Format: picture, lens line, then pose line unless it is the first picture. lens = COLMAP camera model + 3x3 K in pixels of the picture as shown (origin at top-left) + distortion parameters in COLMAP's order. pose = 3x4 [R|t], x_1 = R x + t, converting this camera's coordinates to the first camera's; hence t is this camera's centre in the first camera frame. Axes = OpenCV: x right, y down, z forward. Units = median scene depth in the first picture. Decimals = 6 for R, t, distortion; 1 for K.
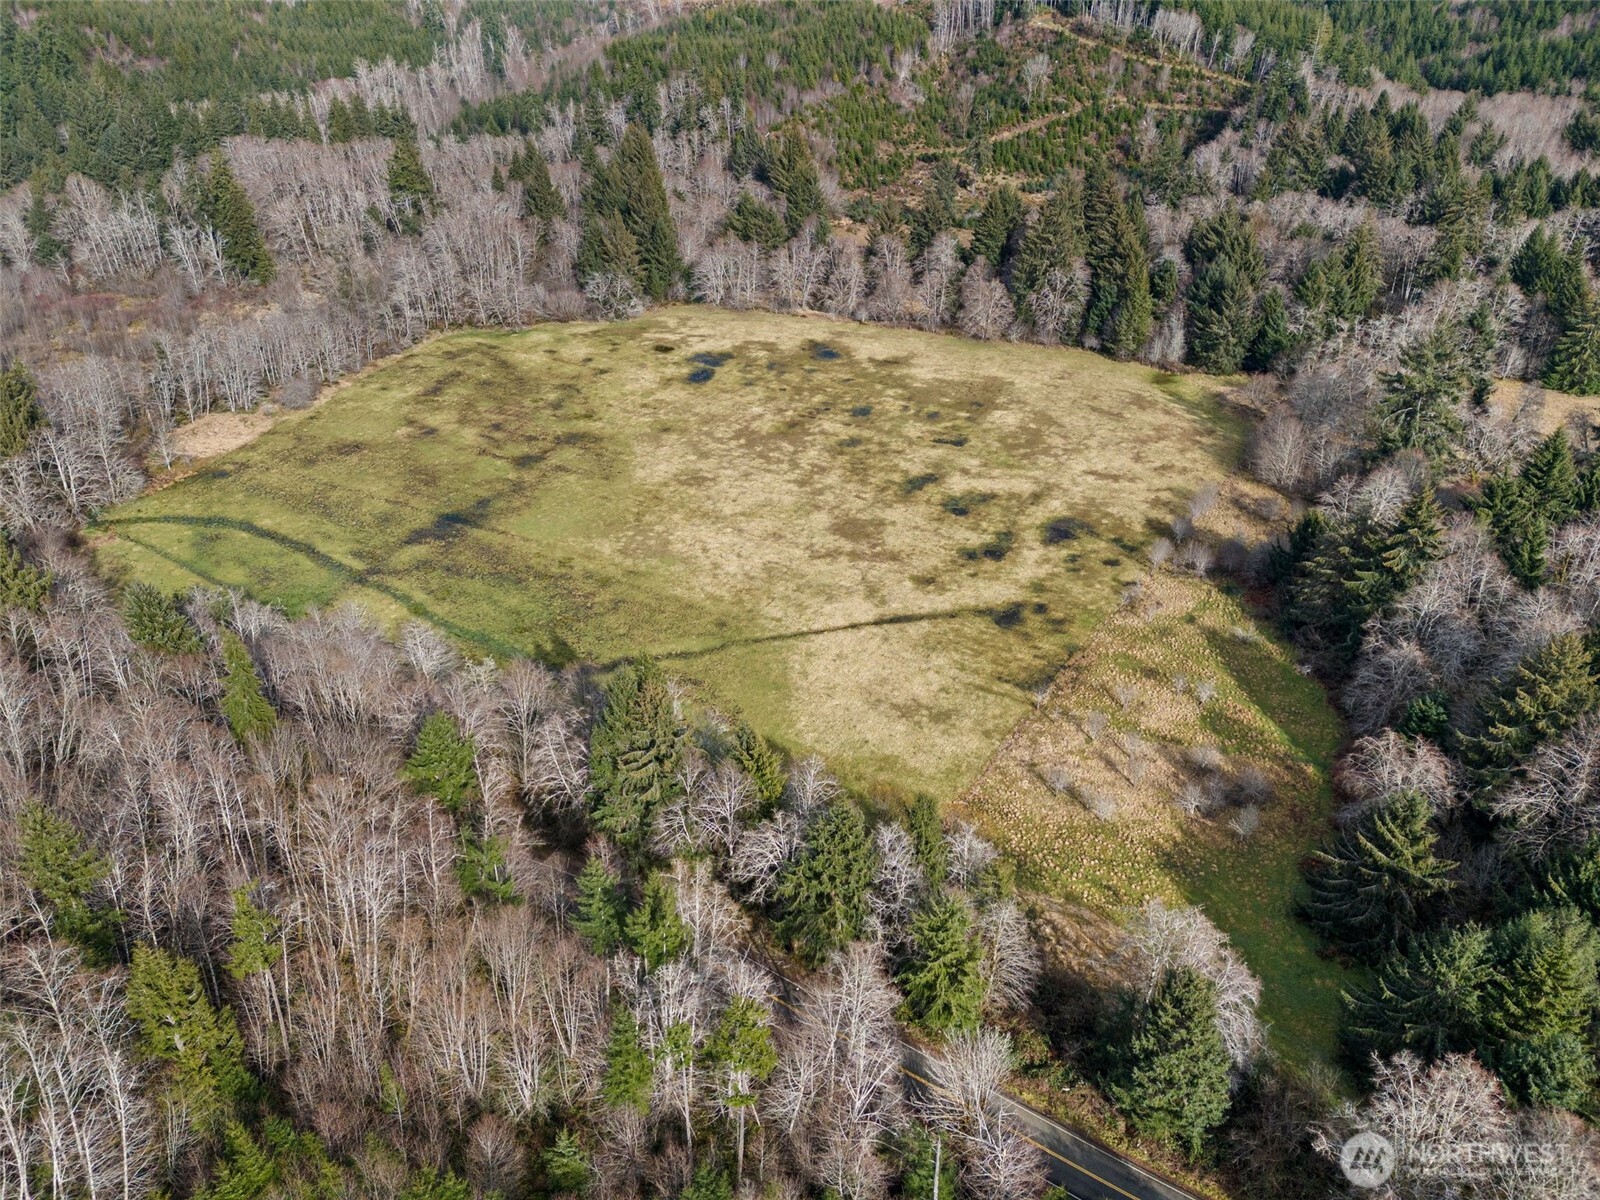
lens RADIAL K [[1163.1, 0, 806.7], [0, 1163.1, 604.9], [0, 0, 1]] dist [0.083794, -0.085443]
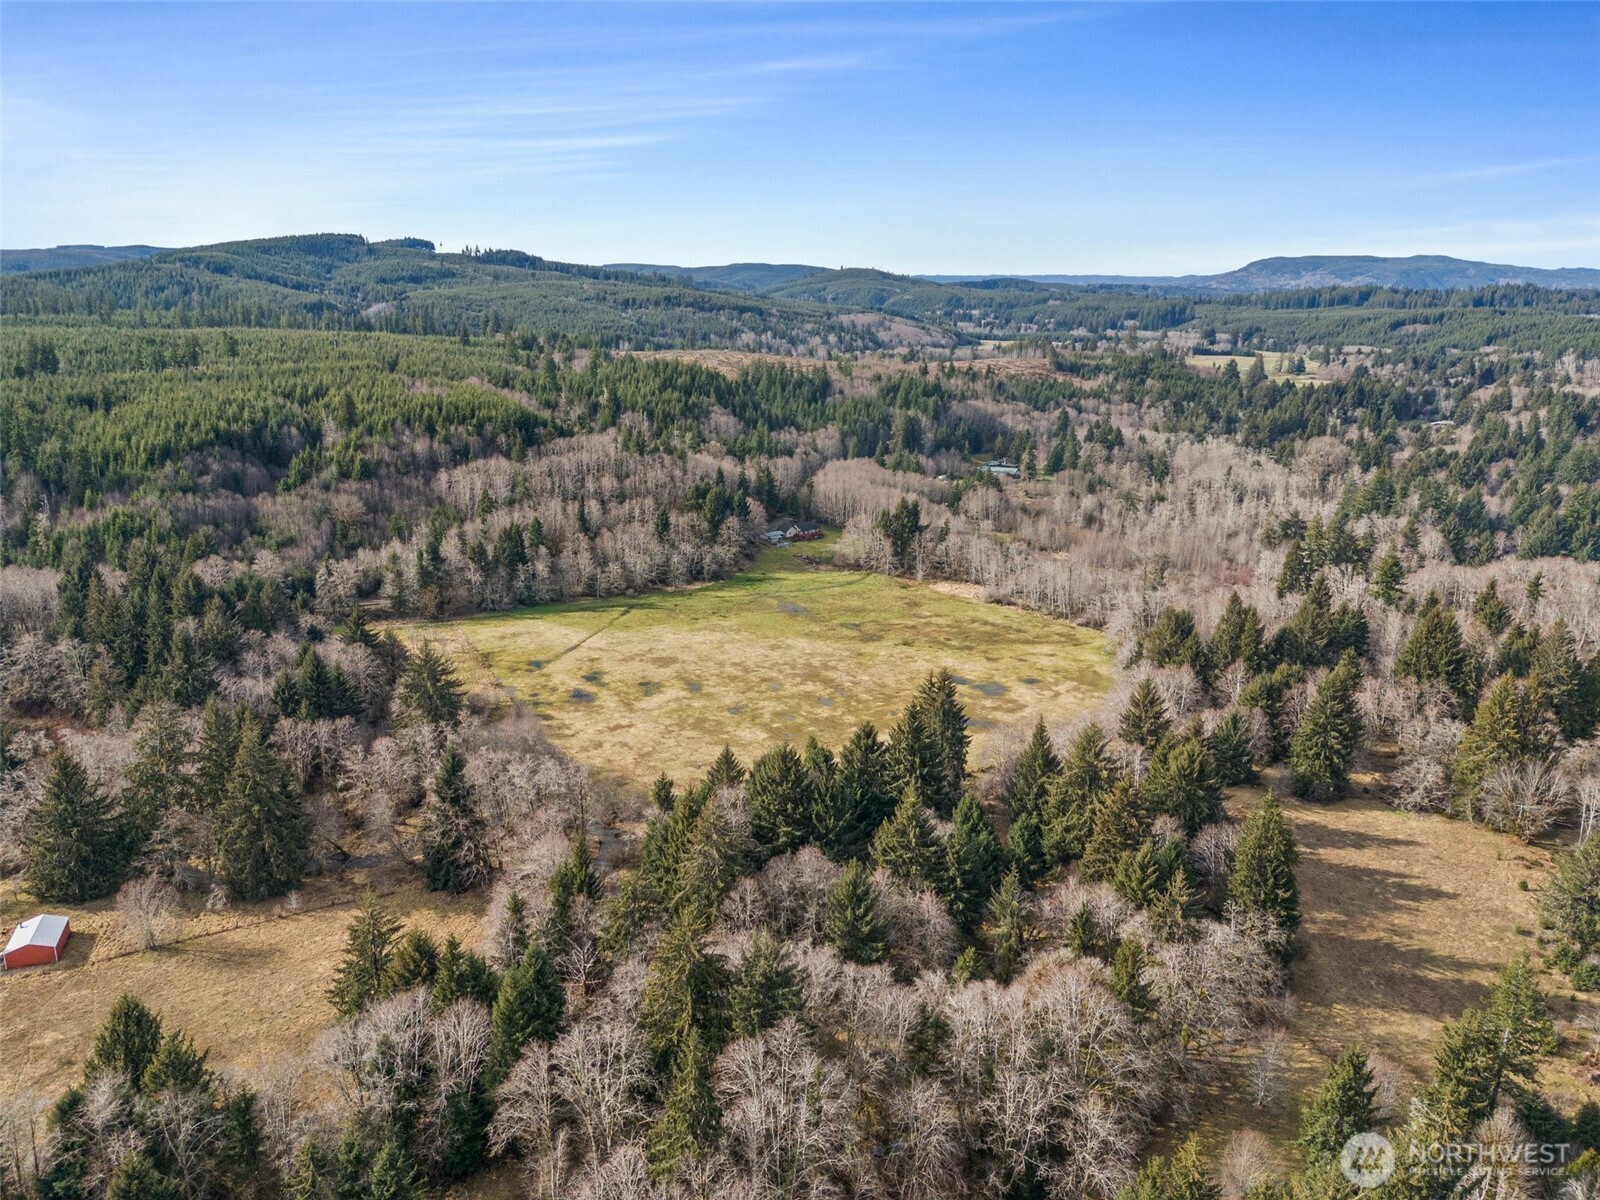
lens RADIAL K [[1163.1, 0, 803.2], [0, 1163.1, 606.1], [0, 0, 1]] dist [0.083794, -0.085443]
pose [[-0.511390, 0.221345, -0.830354, 1.104300], [-0.454046, 0.750778, 0.479766, -0.856417], [0.729605, 0.622366, -0.283439, 1.310299]]
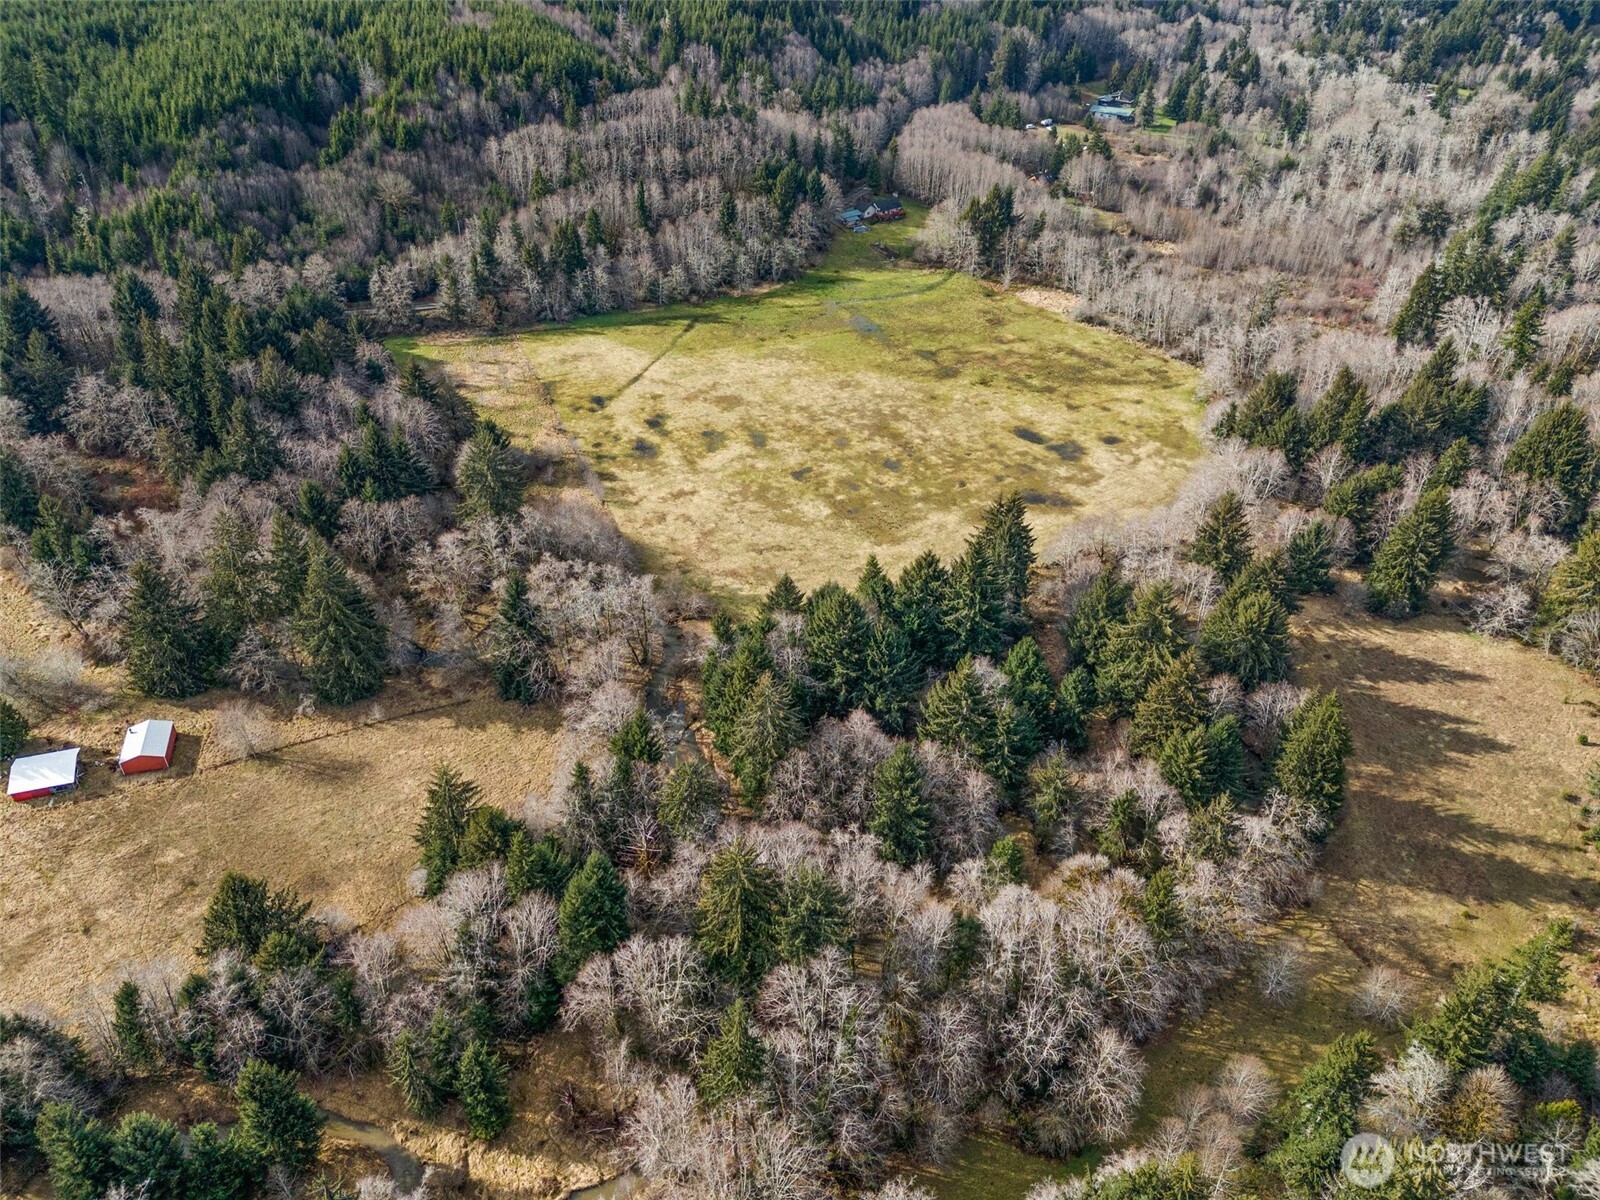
lens RADIAL K [[1163.1, 0, 803.0], [0, 1163.1, 599.5], [0, 0, 1]] dist [0.083794, -0.085443]
pose [[-0.571440, 0.466933, -0.674855, 1.013810], [-0.436995, 0.522921, 0.731839, -0.968517], [0.694616, 0.713111, -0.094771, 1.184412]]
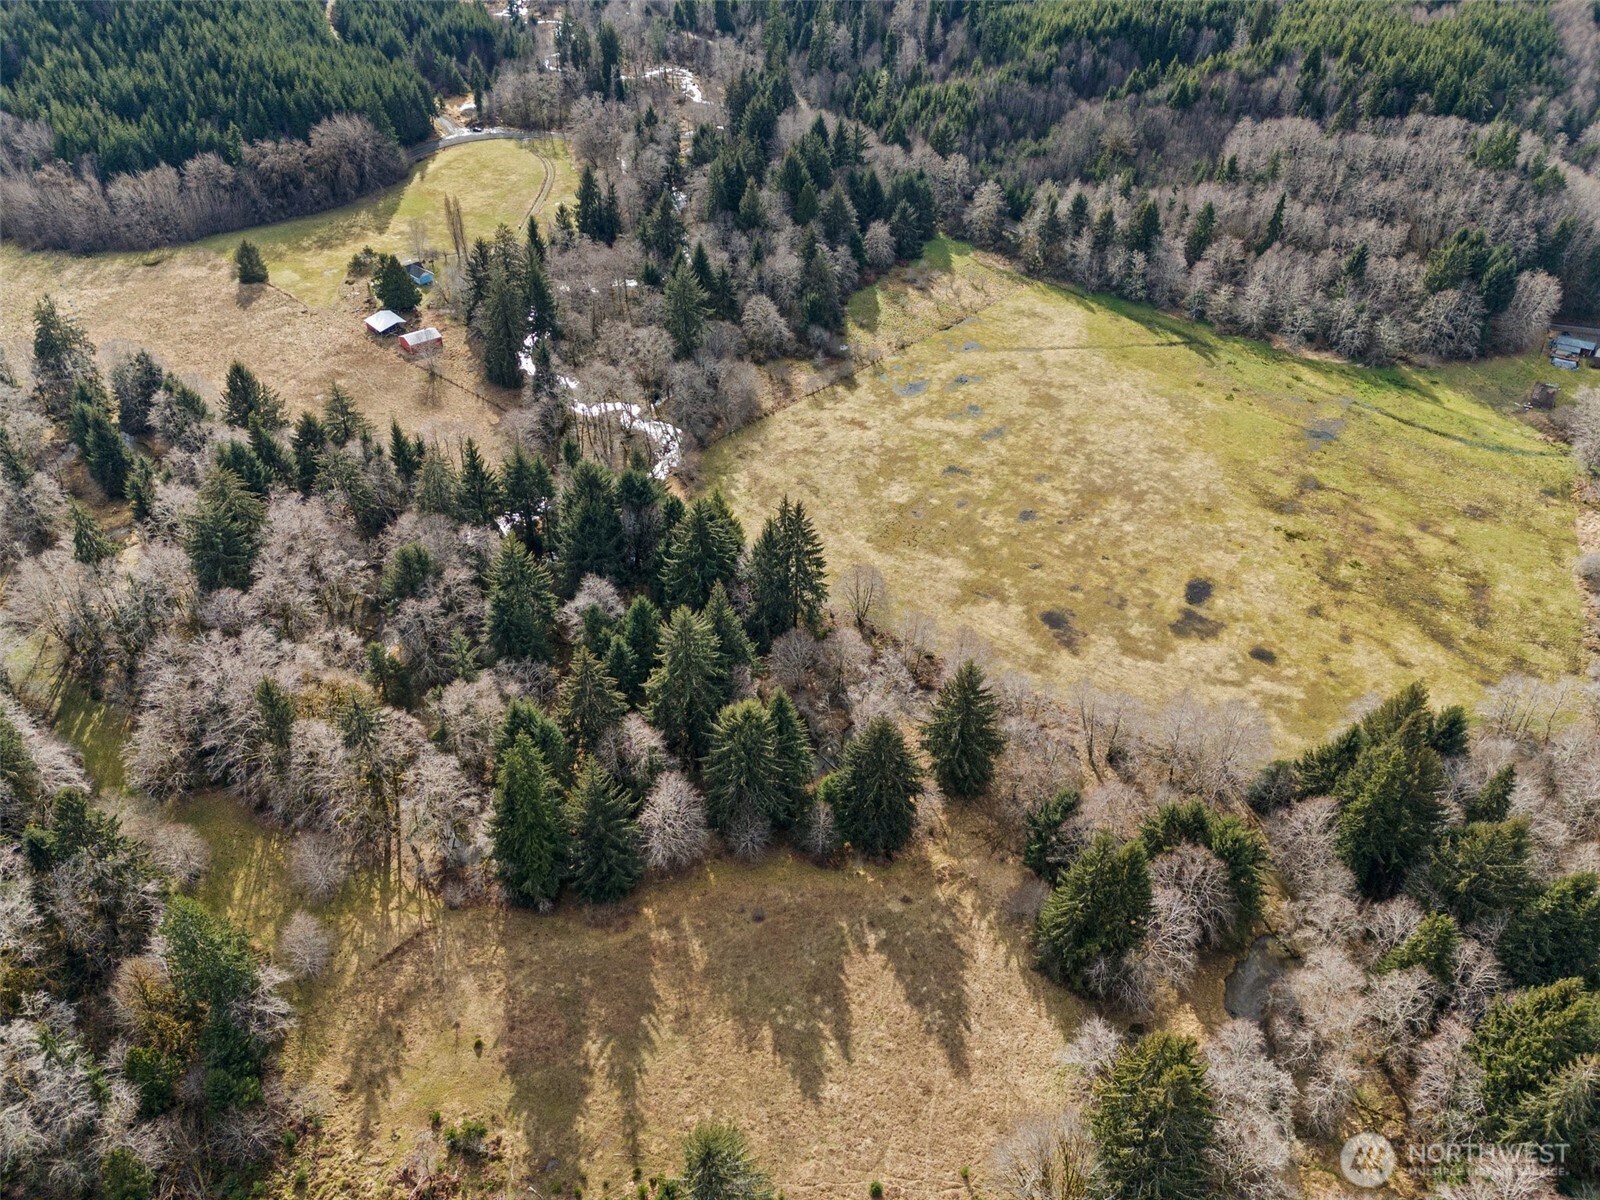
lens RADIAL K [[1163.1, 0, 800.8], [0, 1163.1, 603.4], [0, 0, 1]] dist [0.083794, -0.085443]
pose [[-0.983336, -0.129446, 0.127652, 0.108059], [0.071866, 0.368187, 0.926970, -1.184472], [-0.166992, 0.920696, -0.352749, 1.533177]]
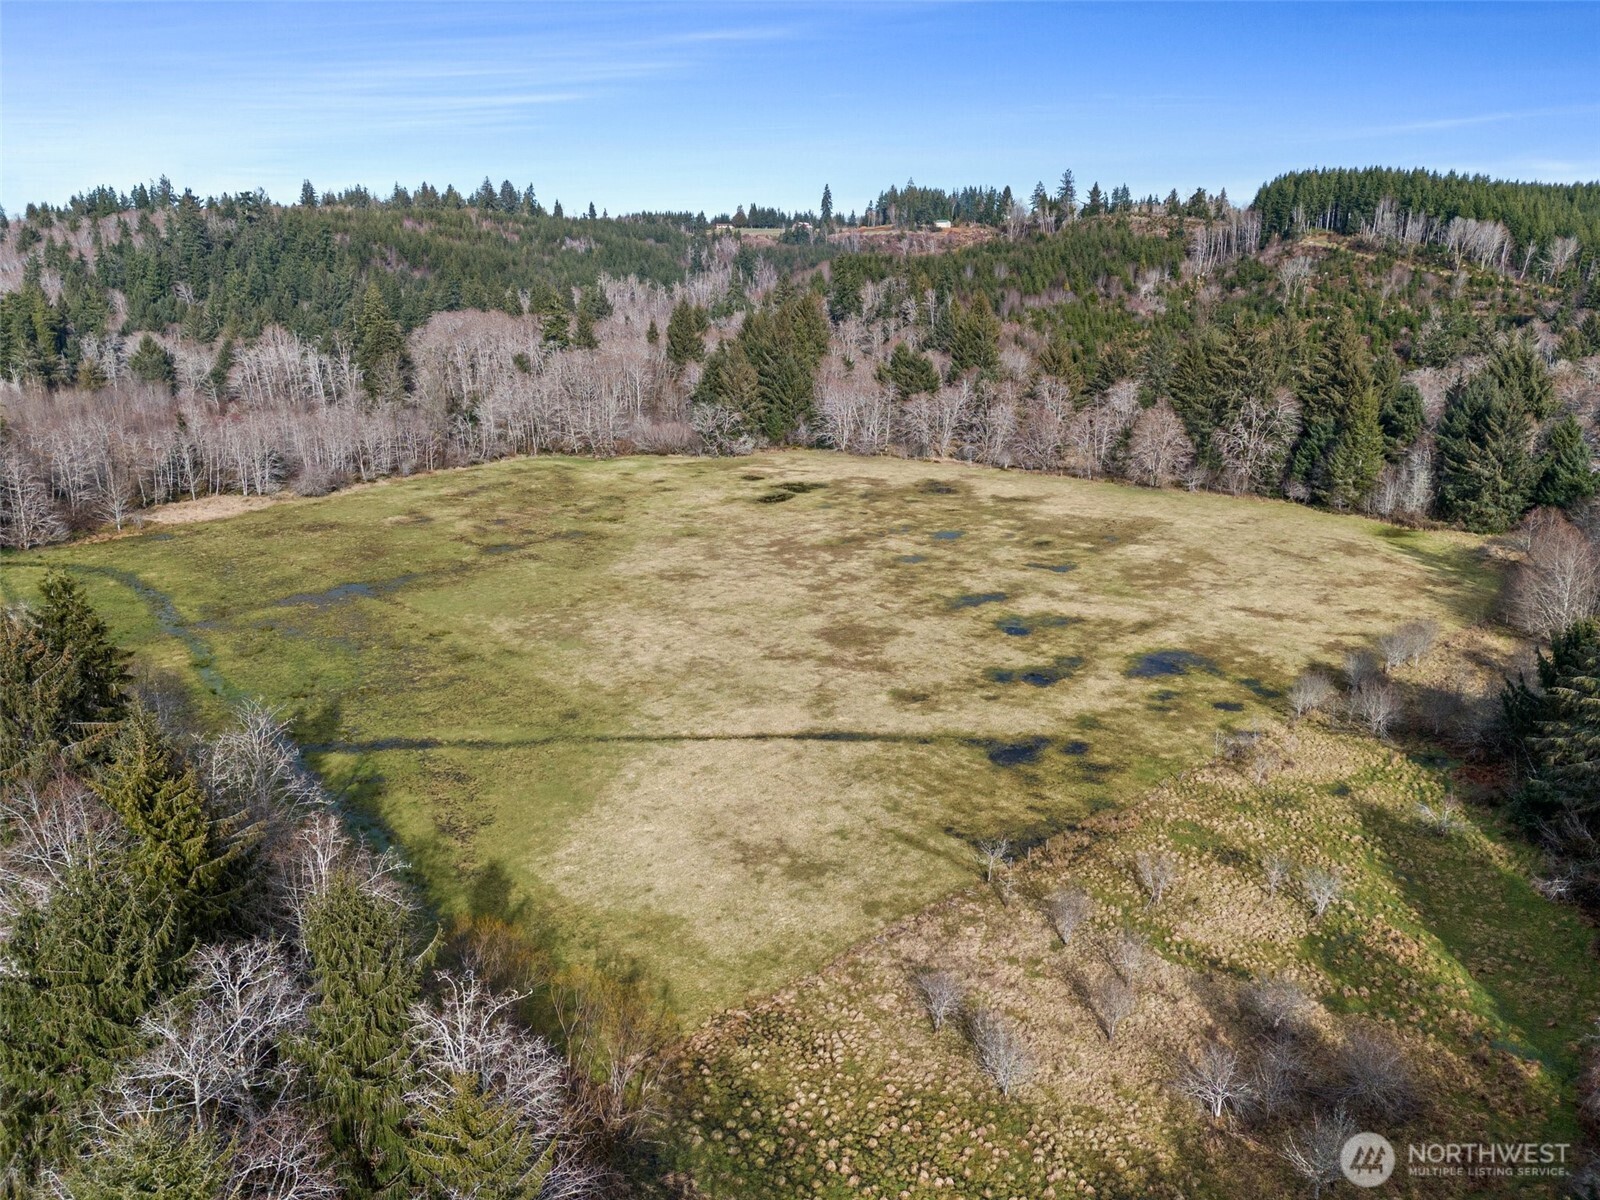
lens RADIAL K [[1163.1, 0, 806.1], [0, 1163.1, 612.0], [0, 0, 1]] dist [0.083794, -0.085443]
pose [[0.965213, 0.071632, -0.251460, 0.156571], [-0.128626, 0.967404, -0.218140, 0.062565], [0.227638, 0.242896, 0.942965, 0.280192]]
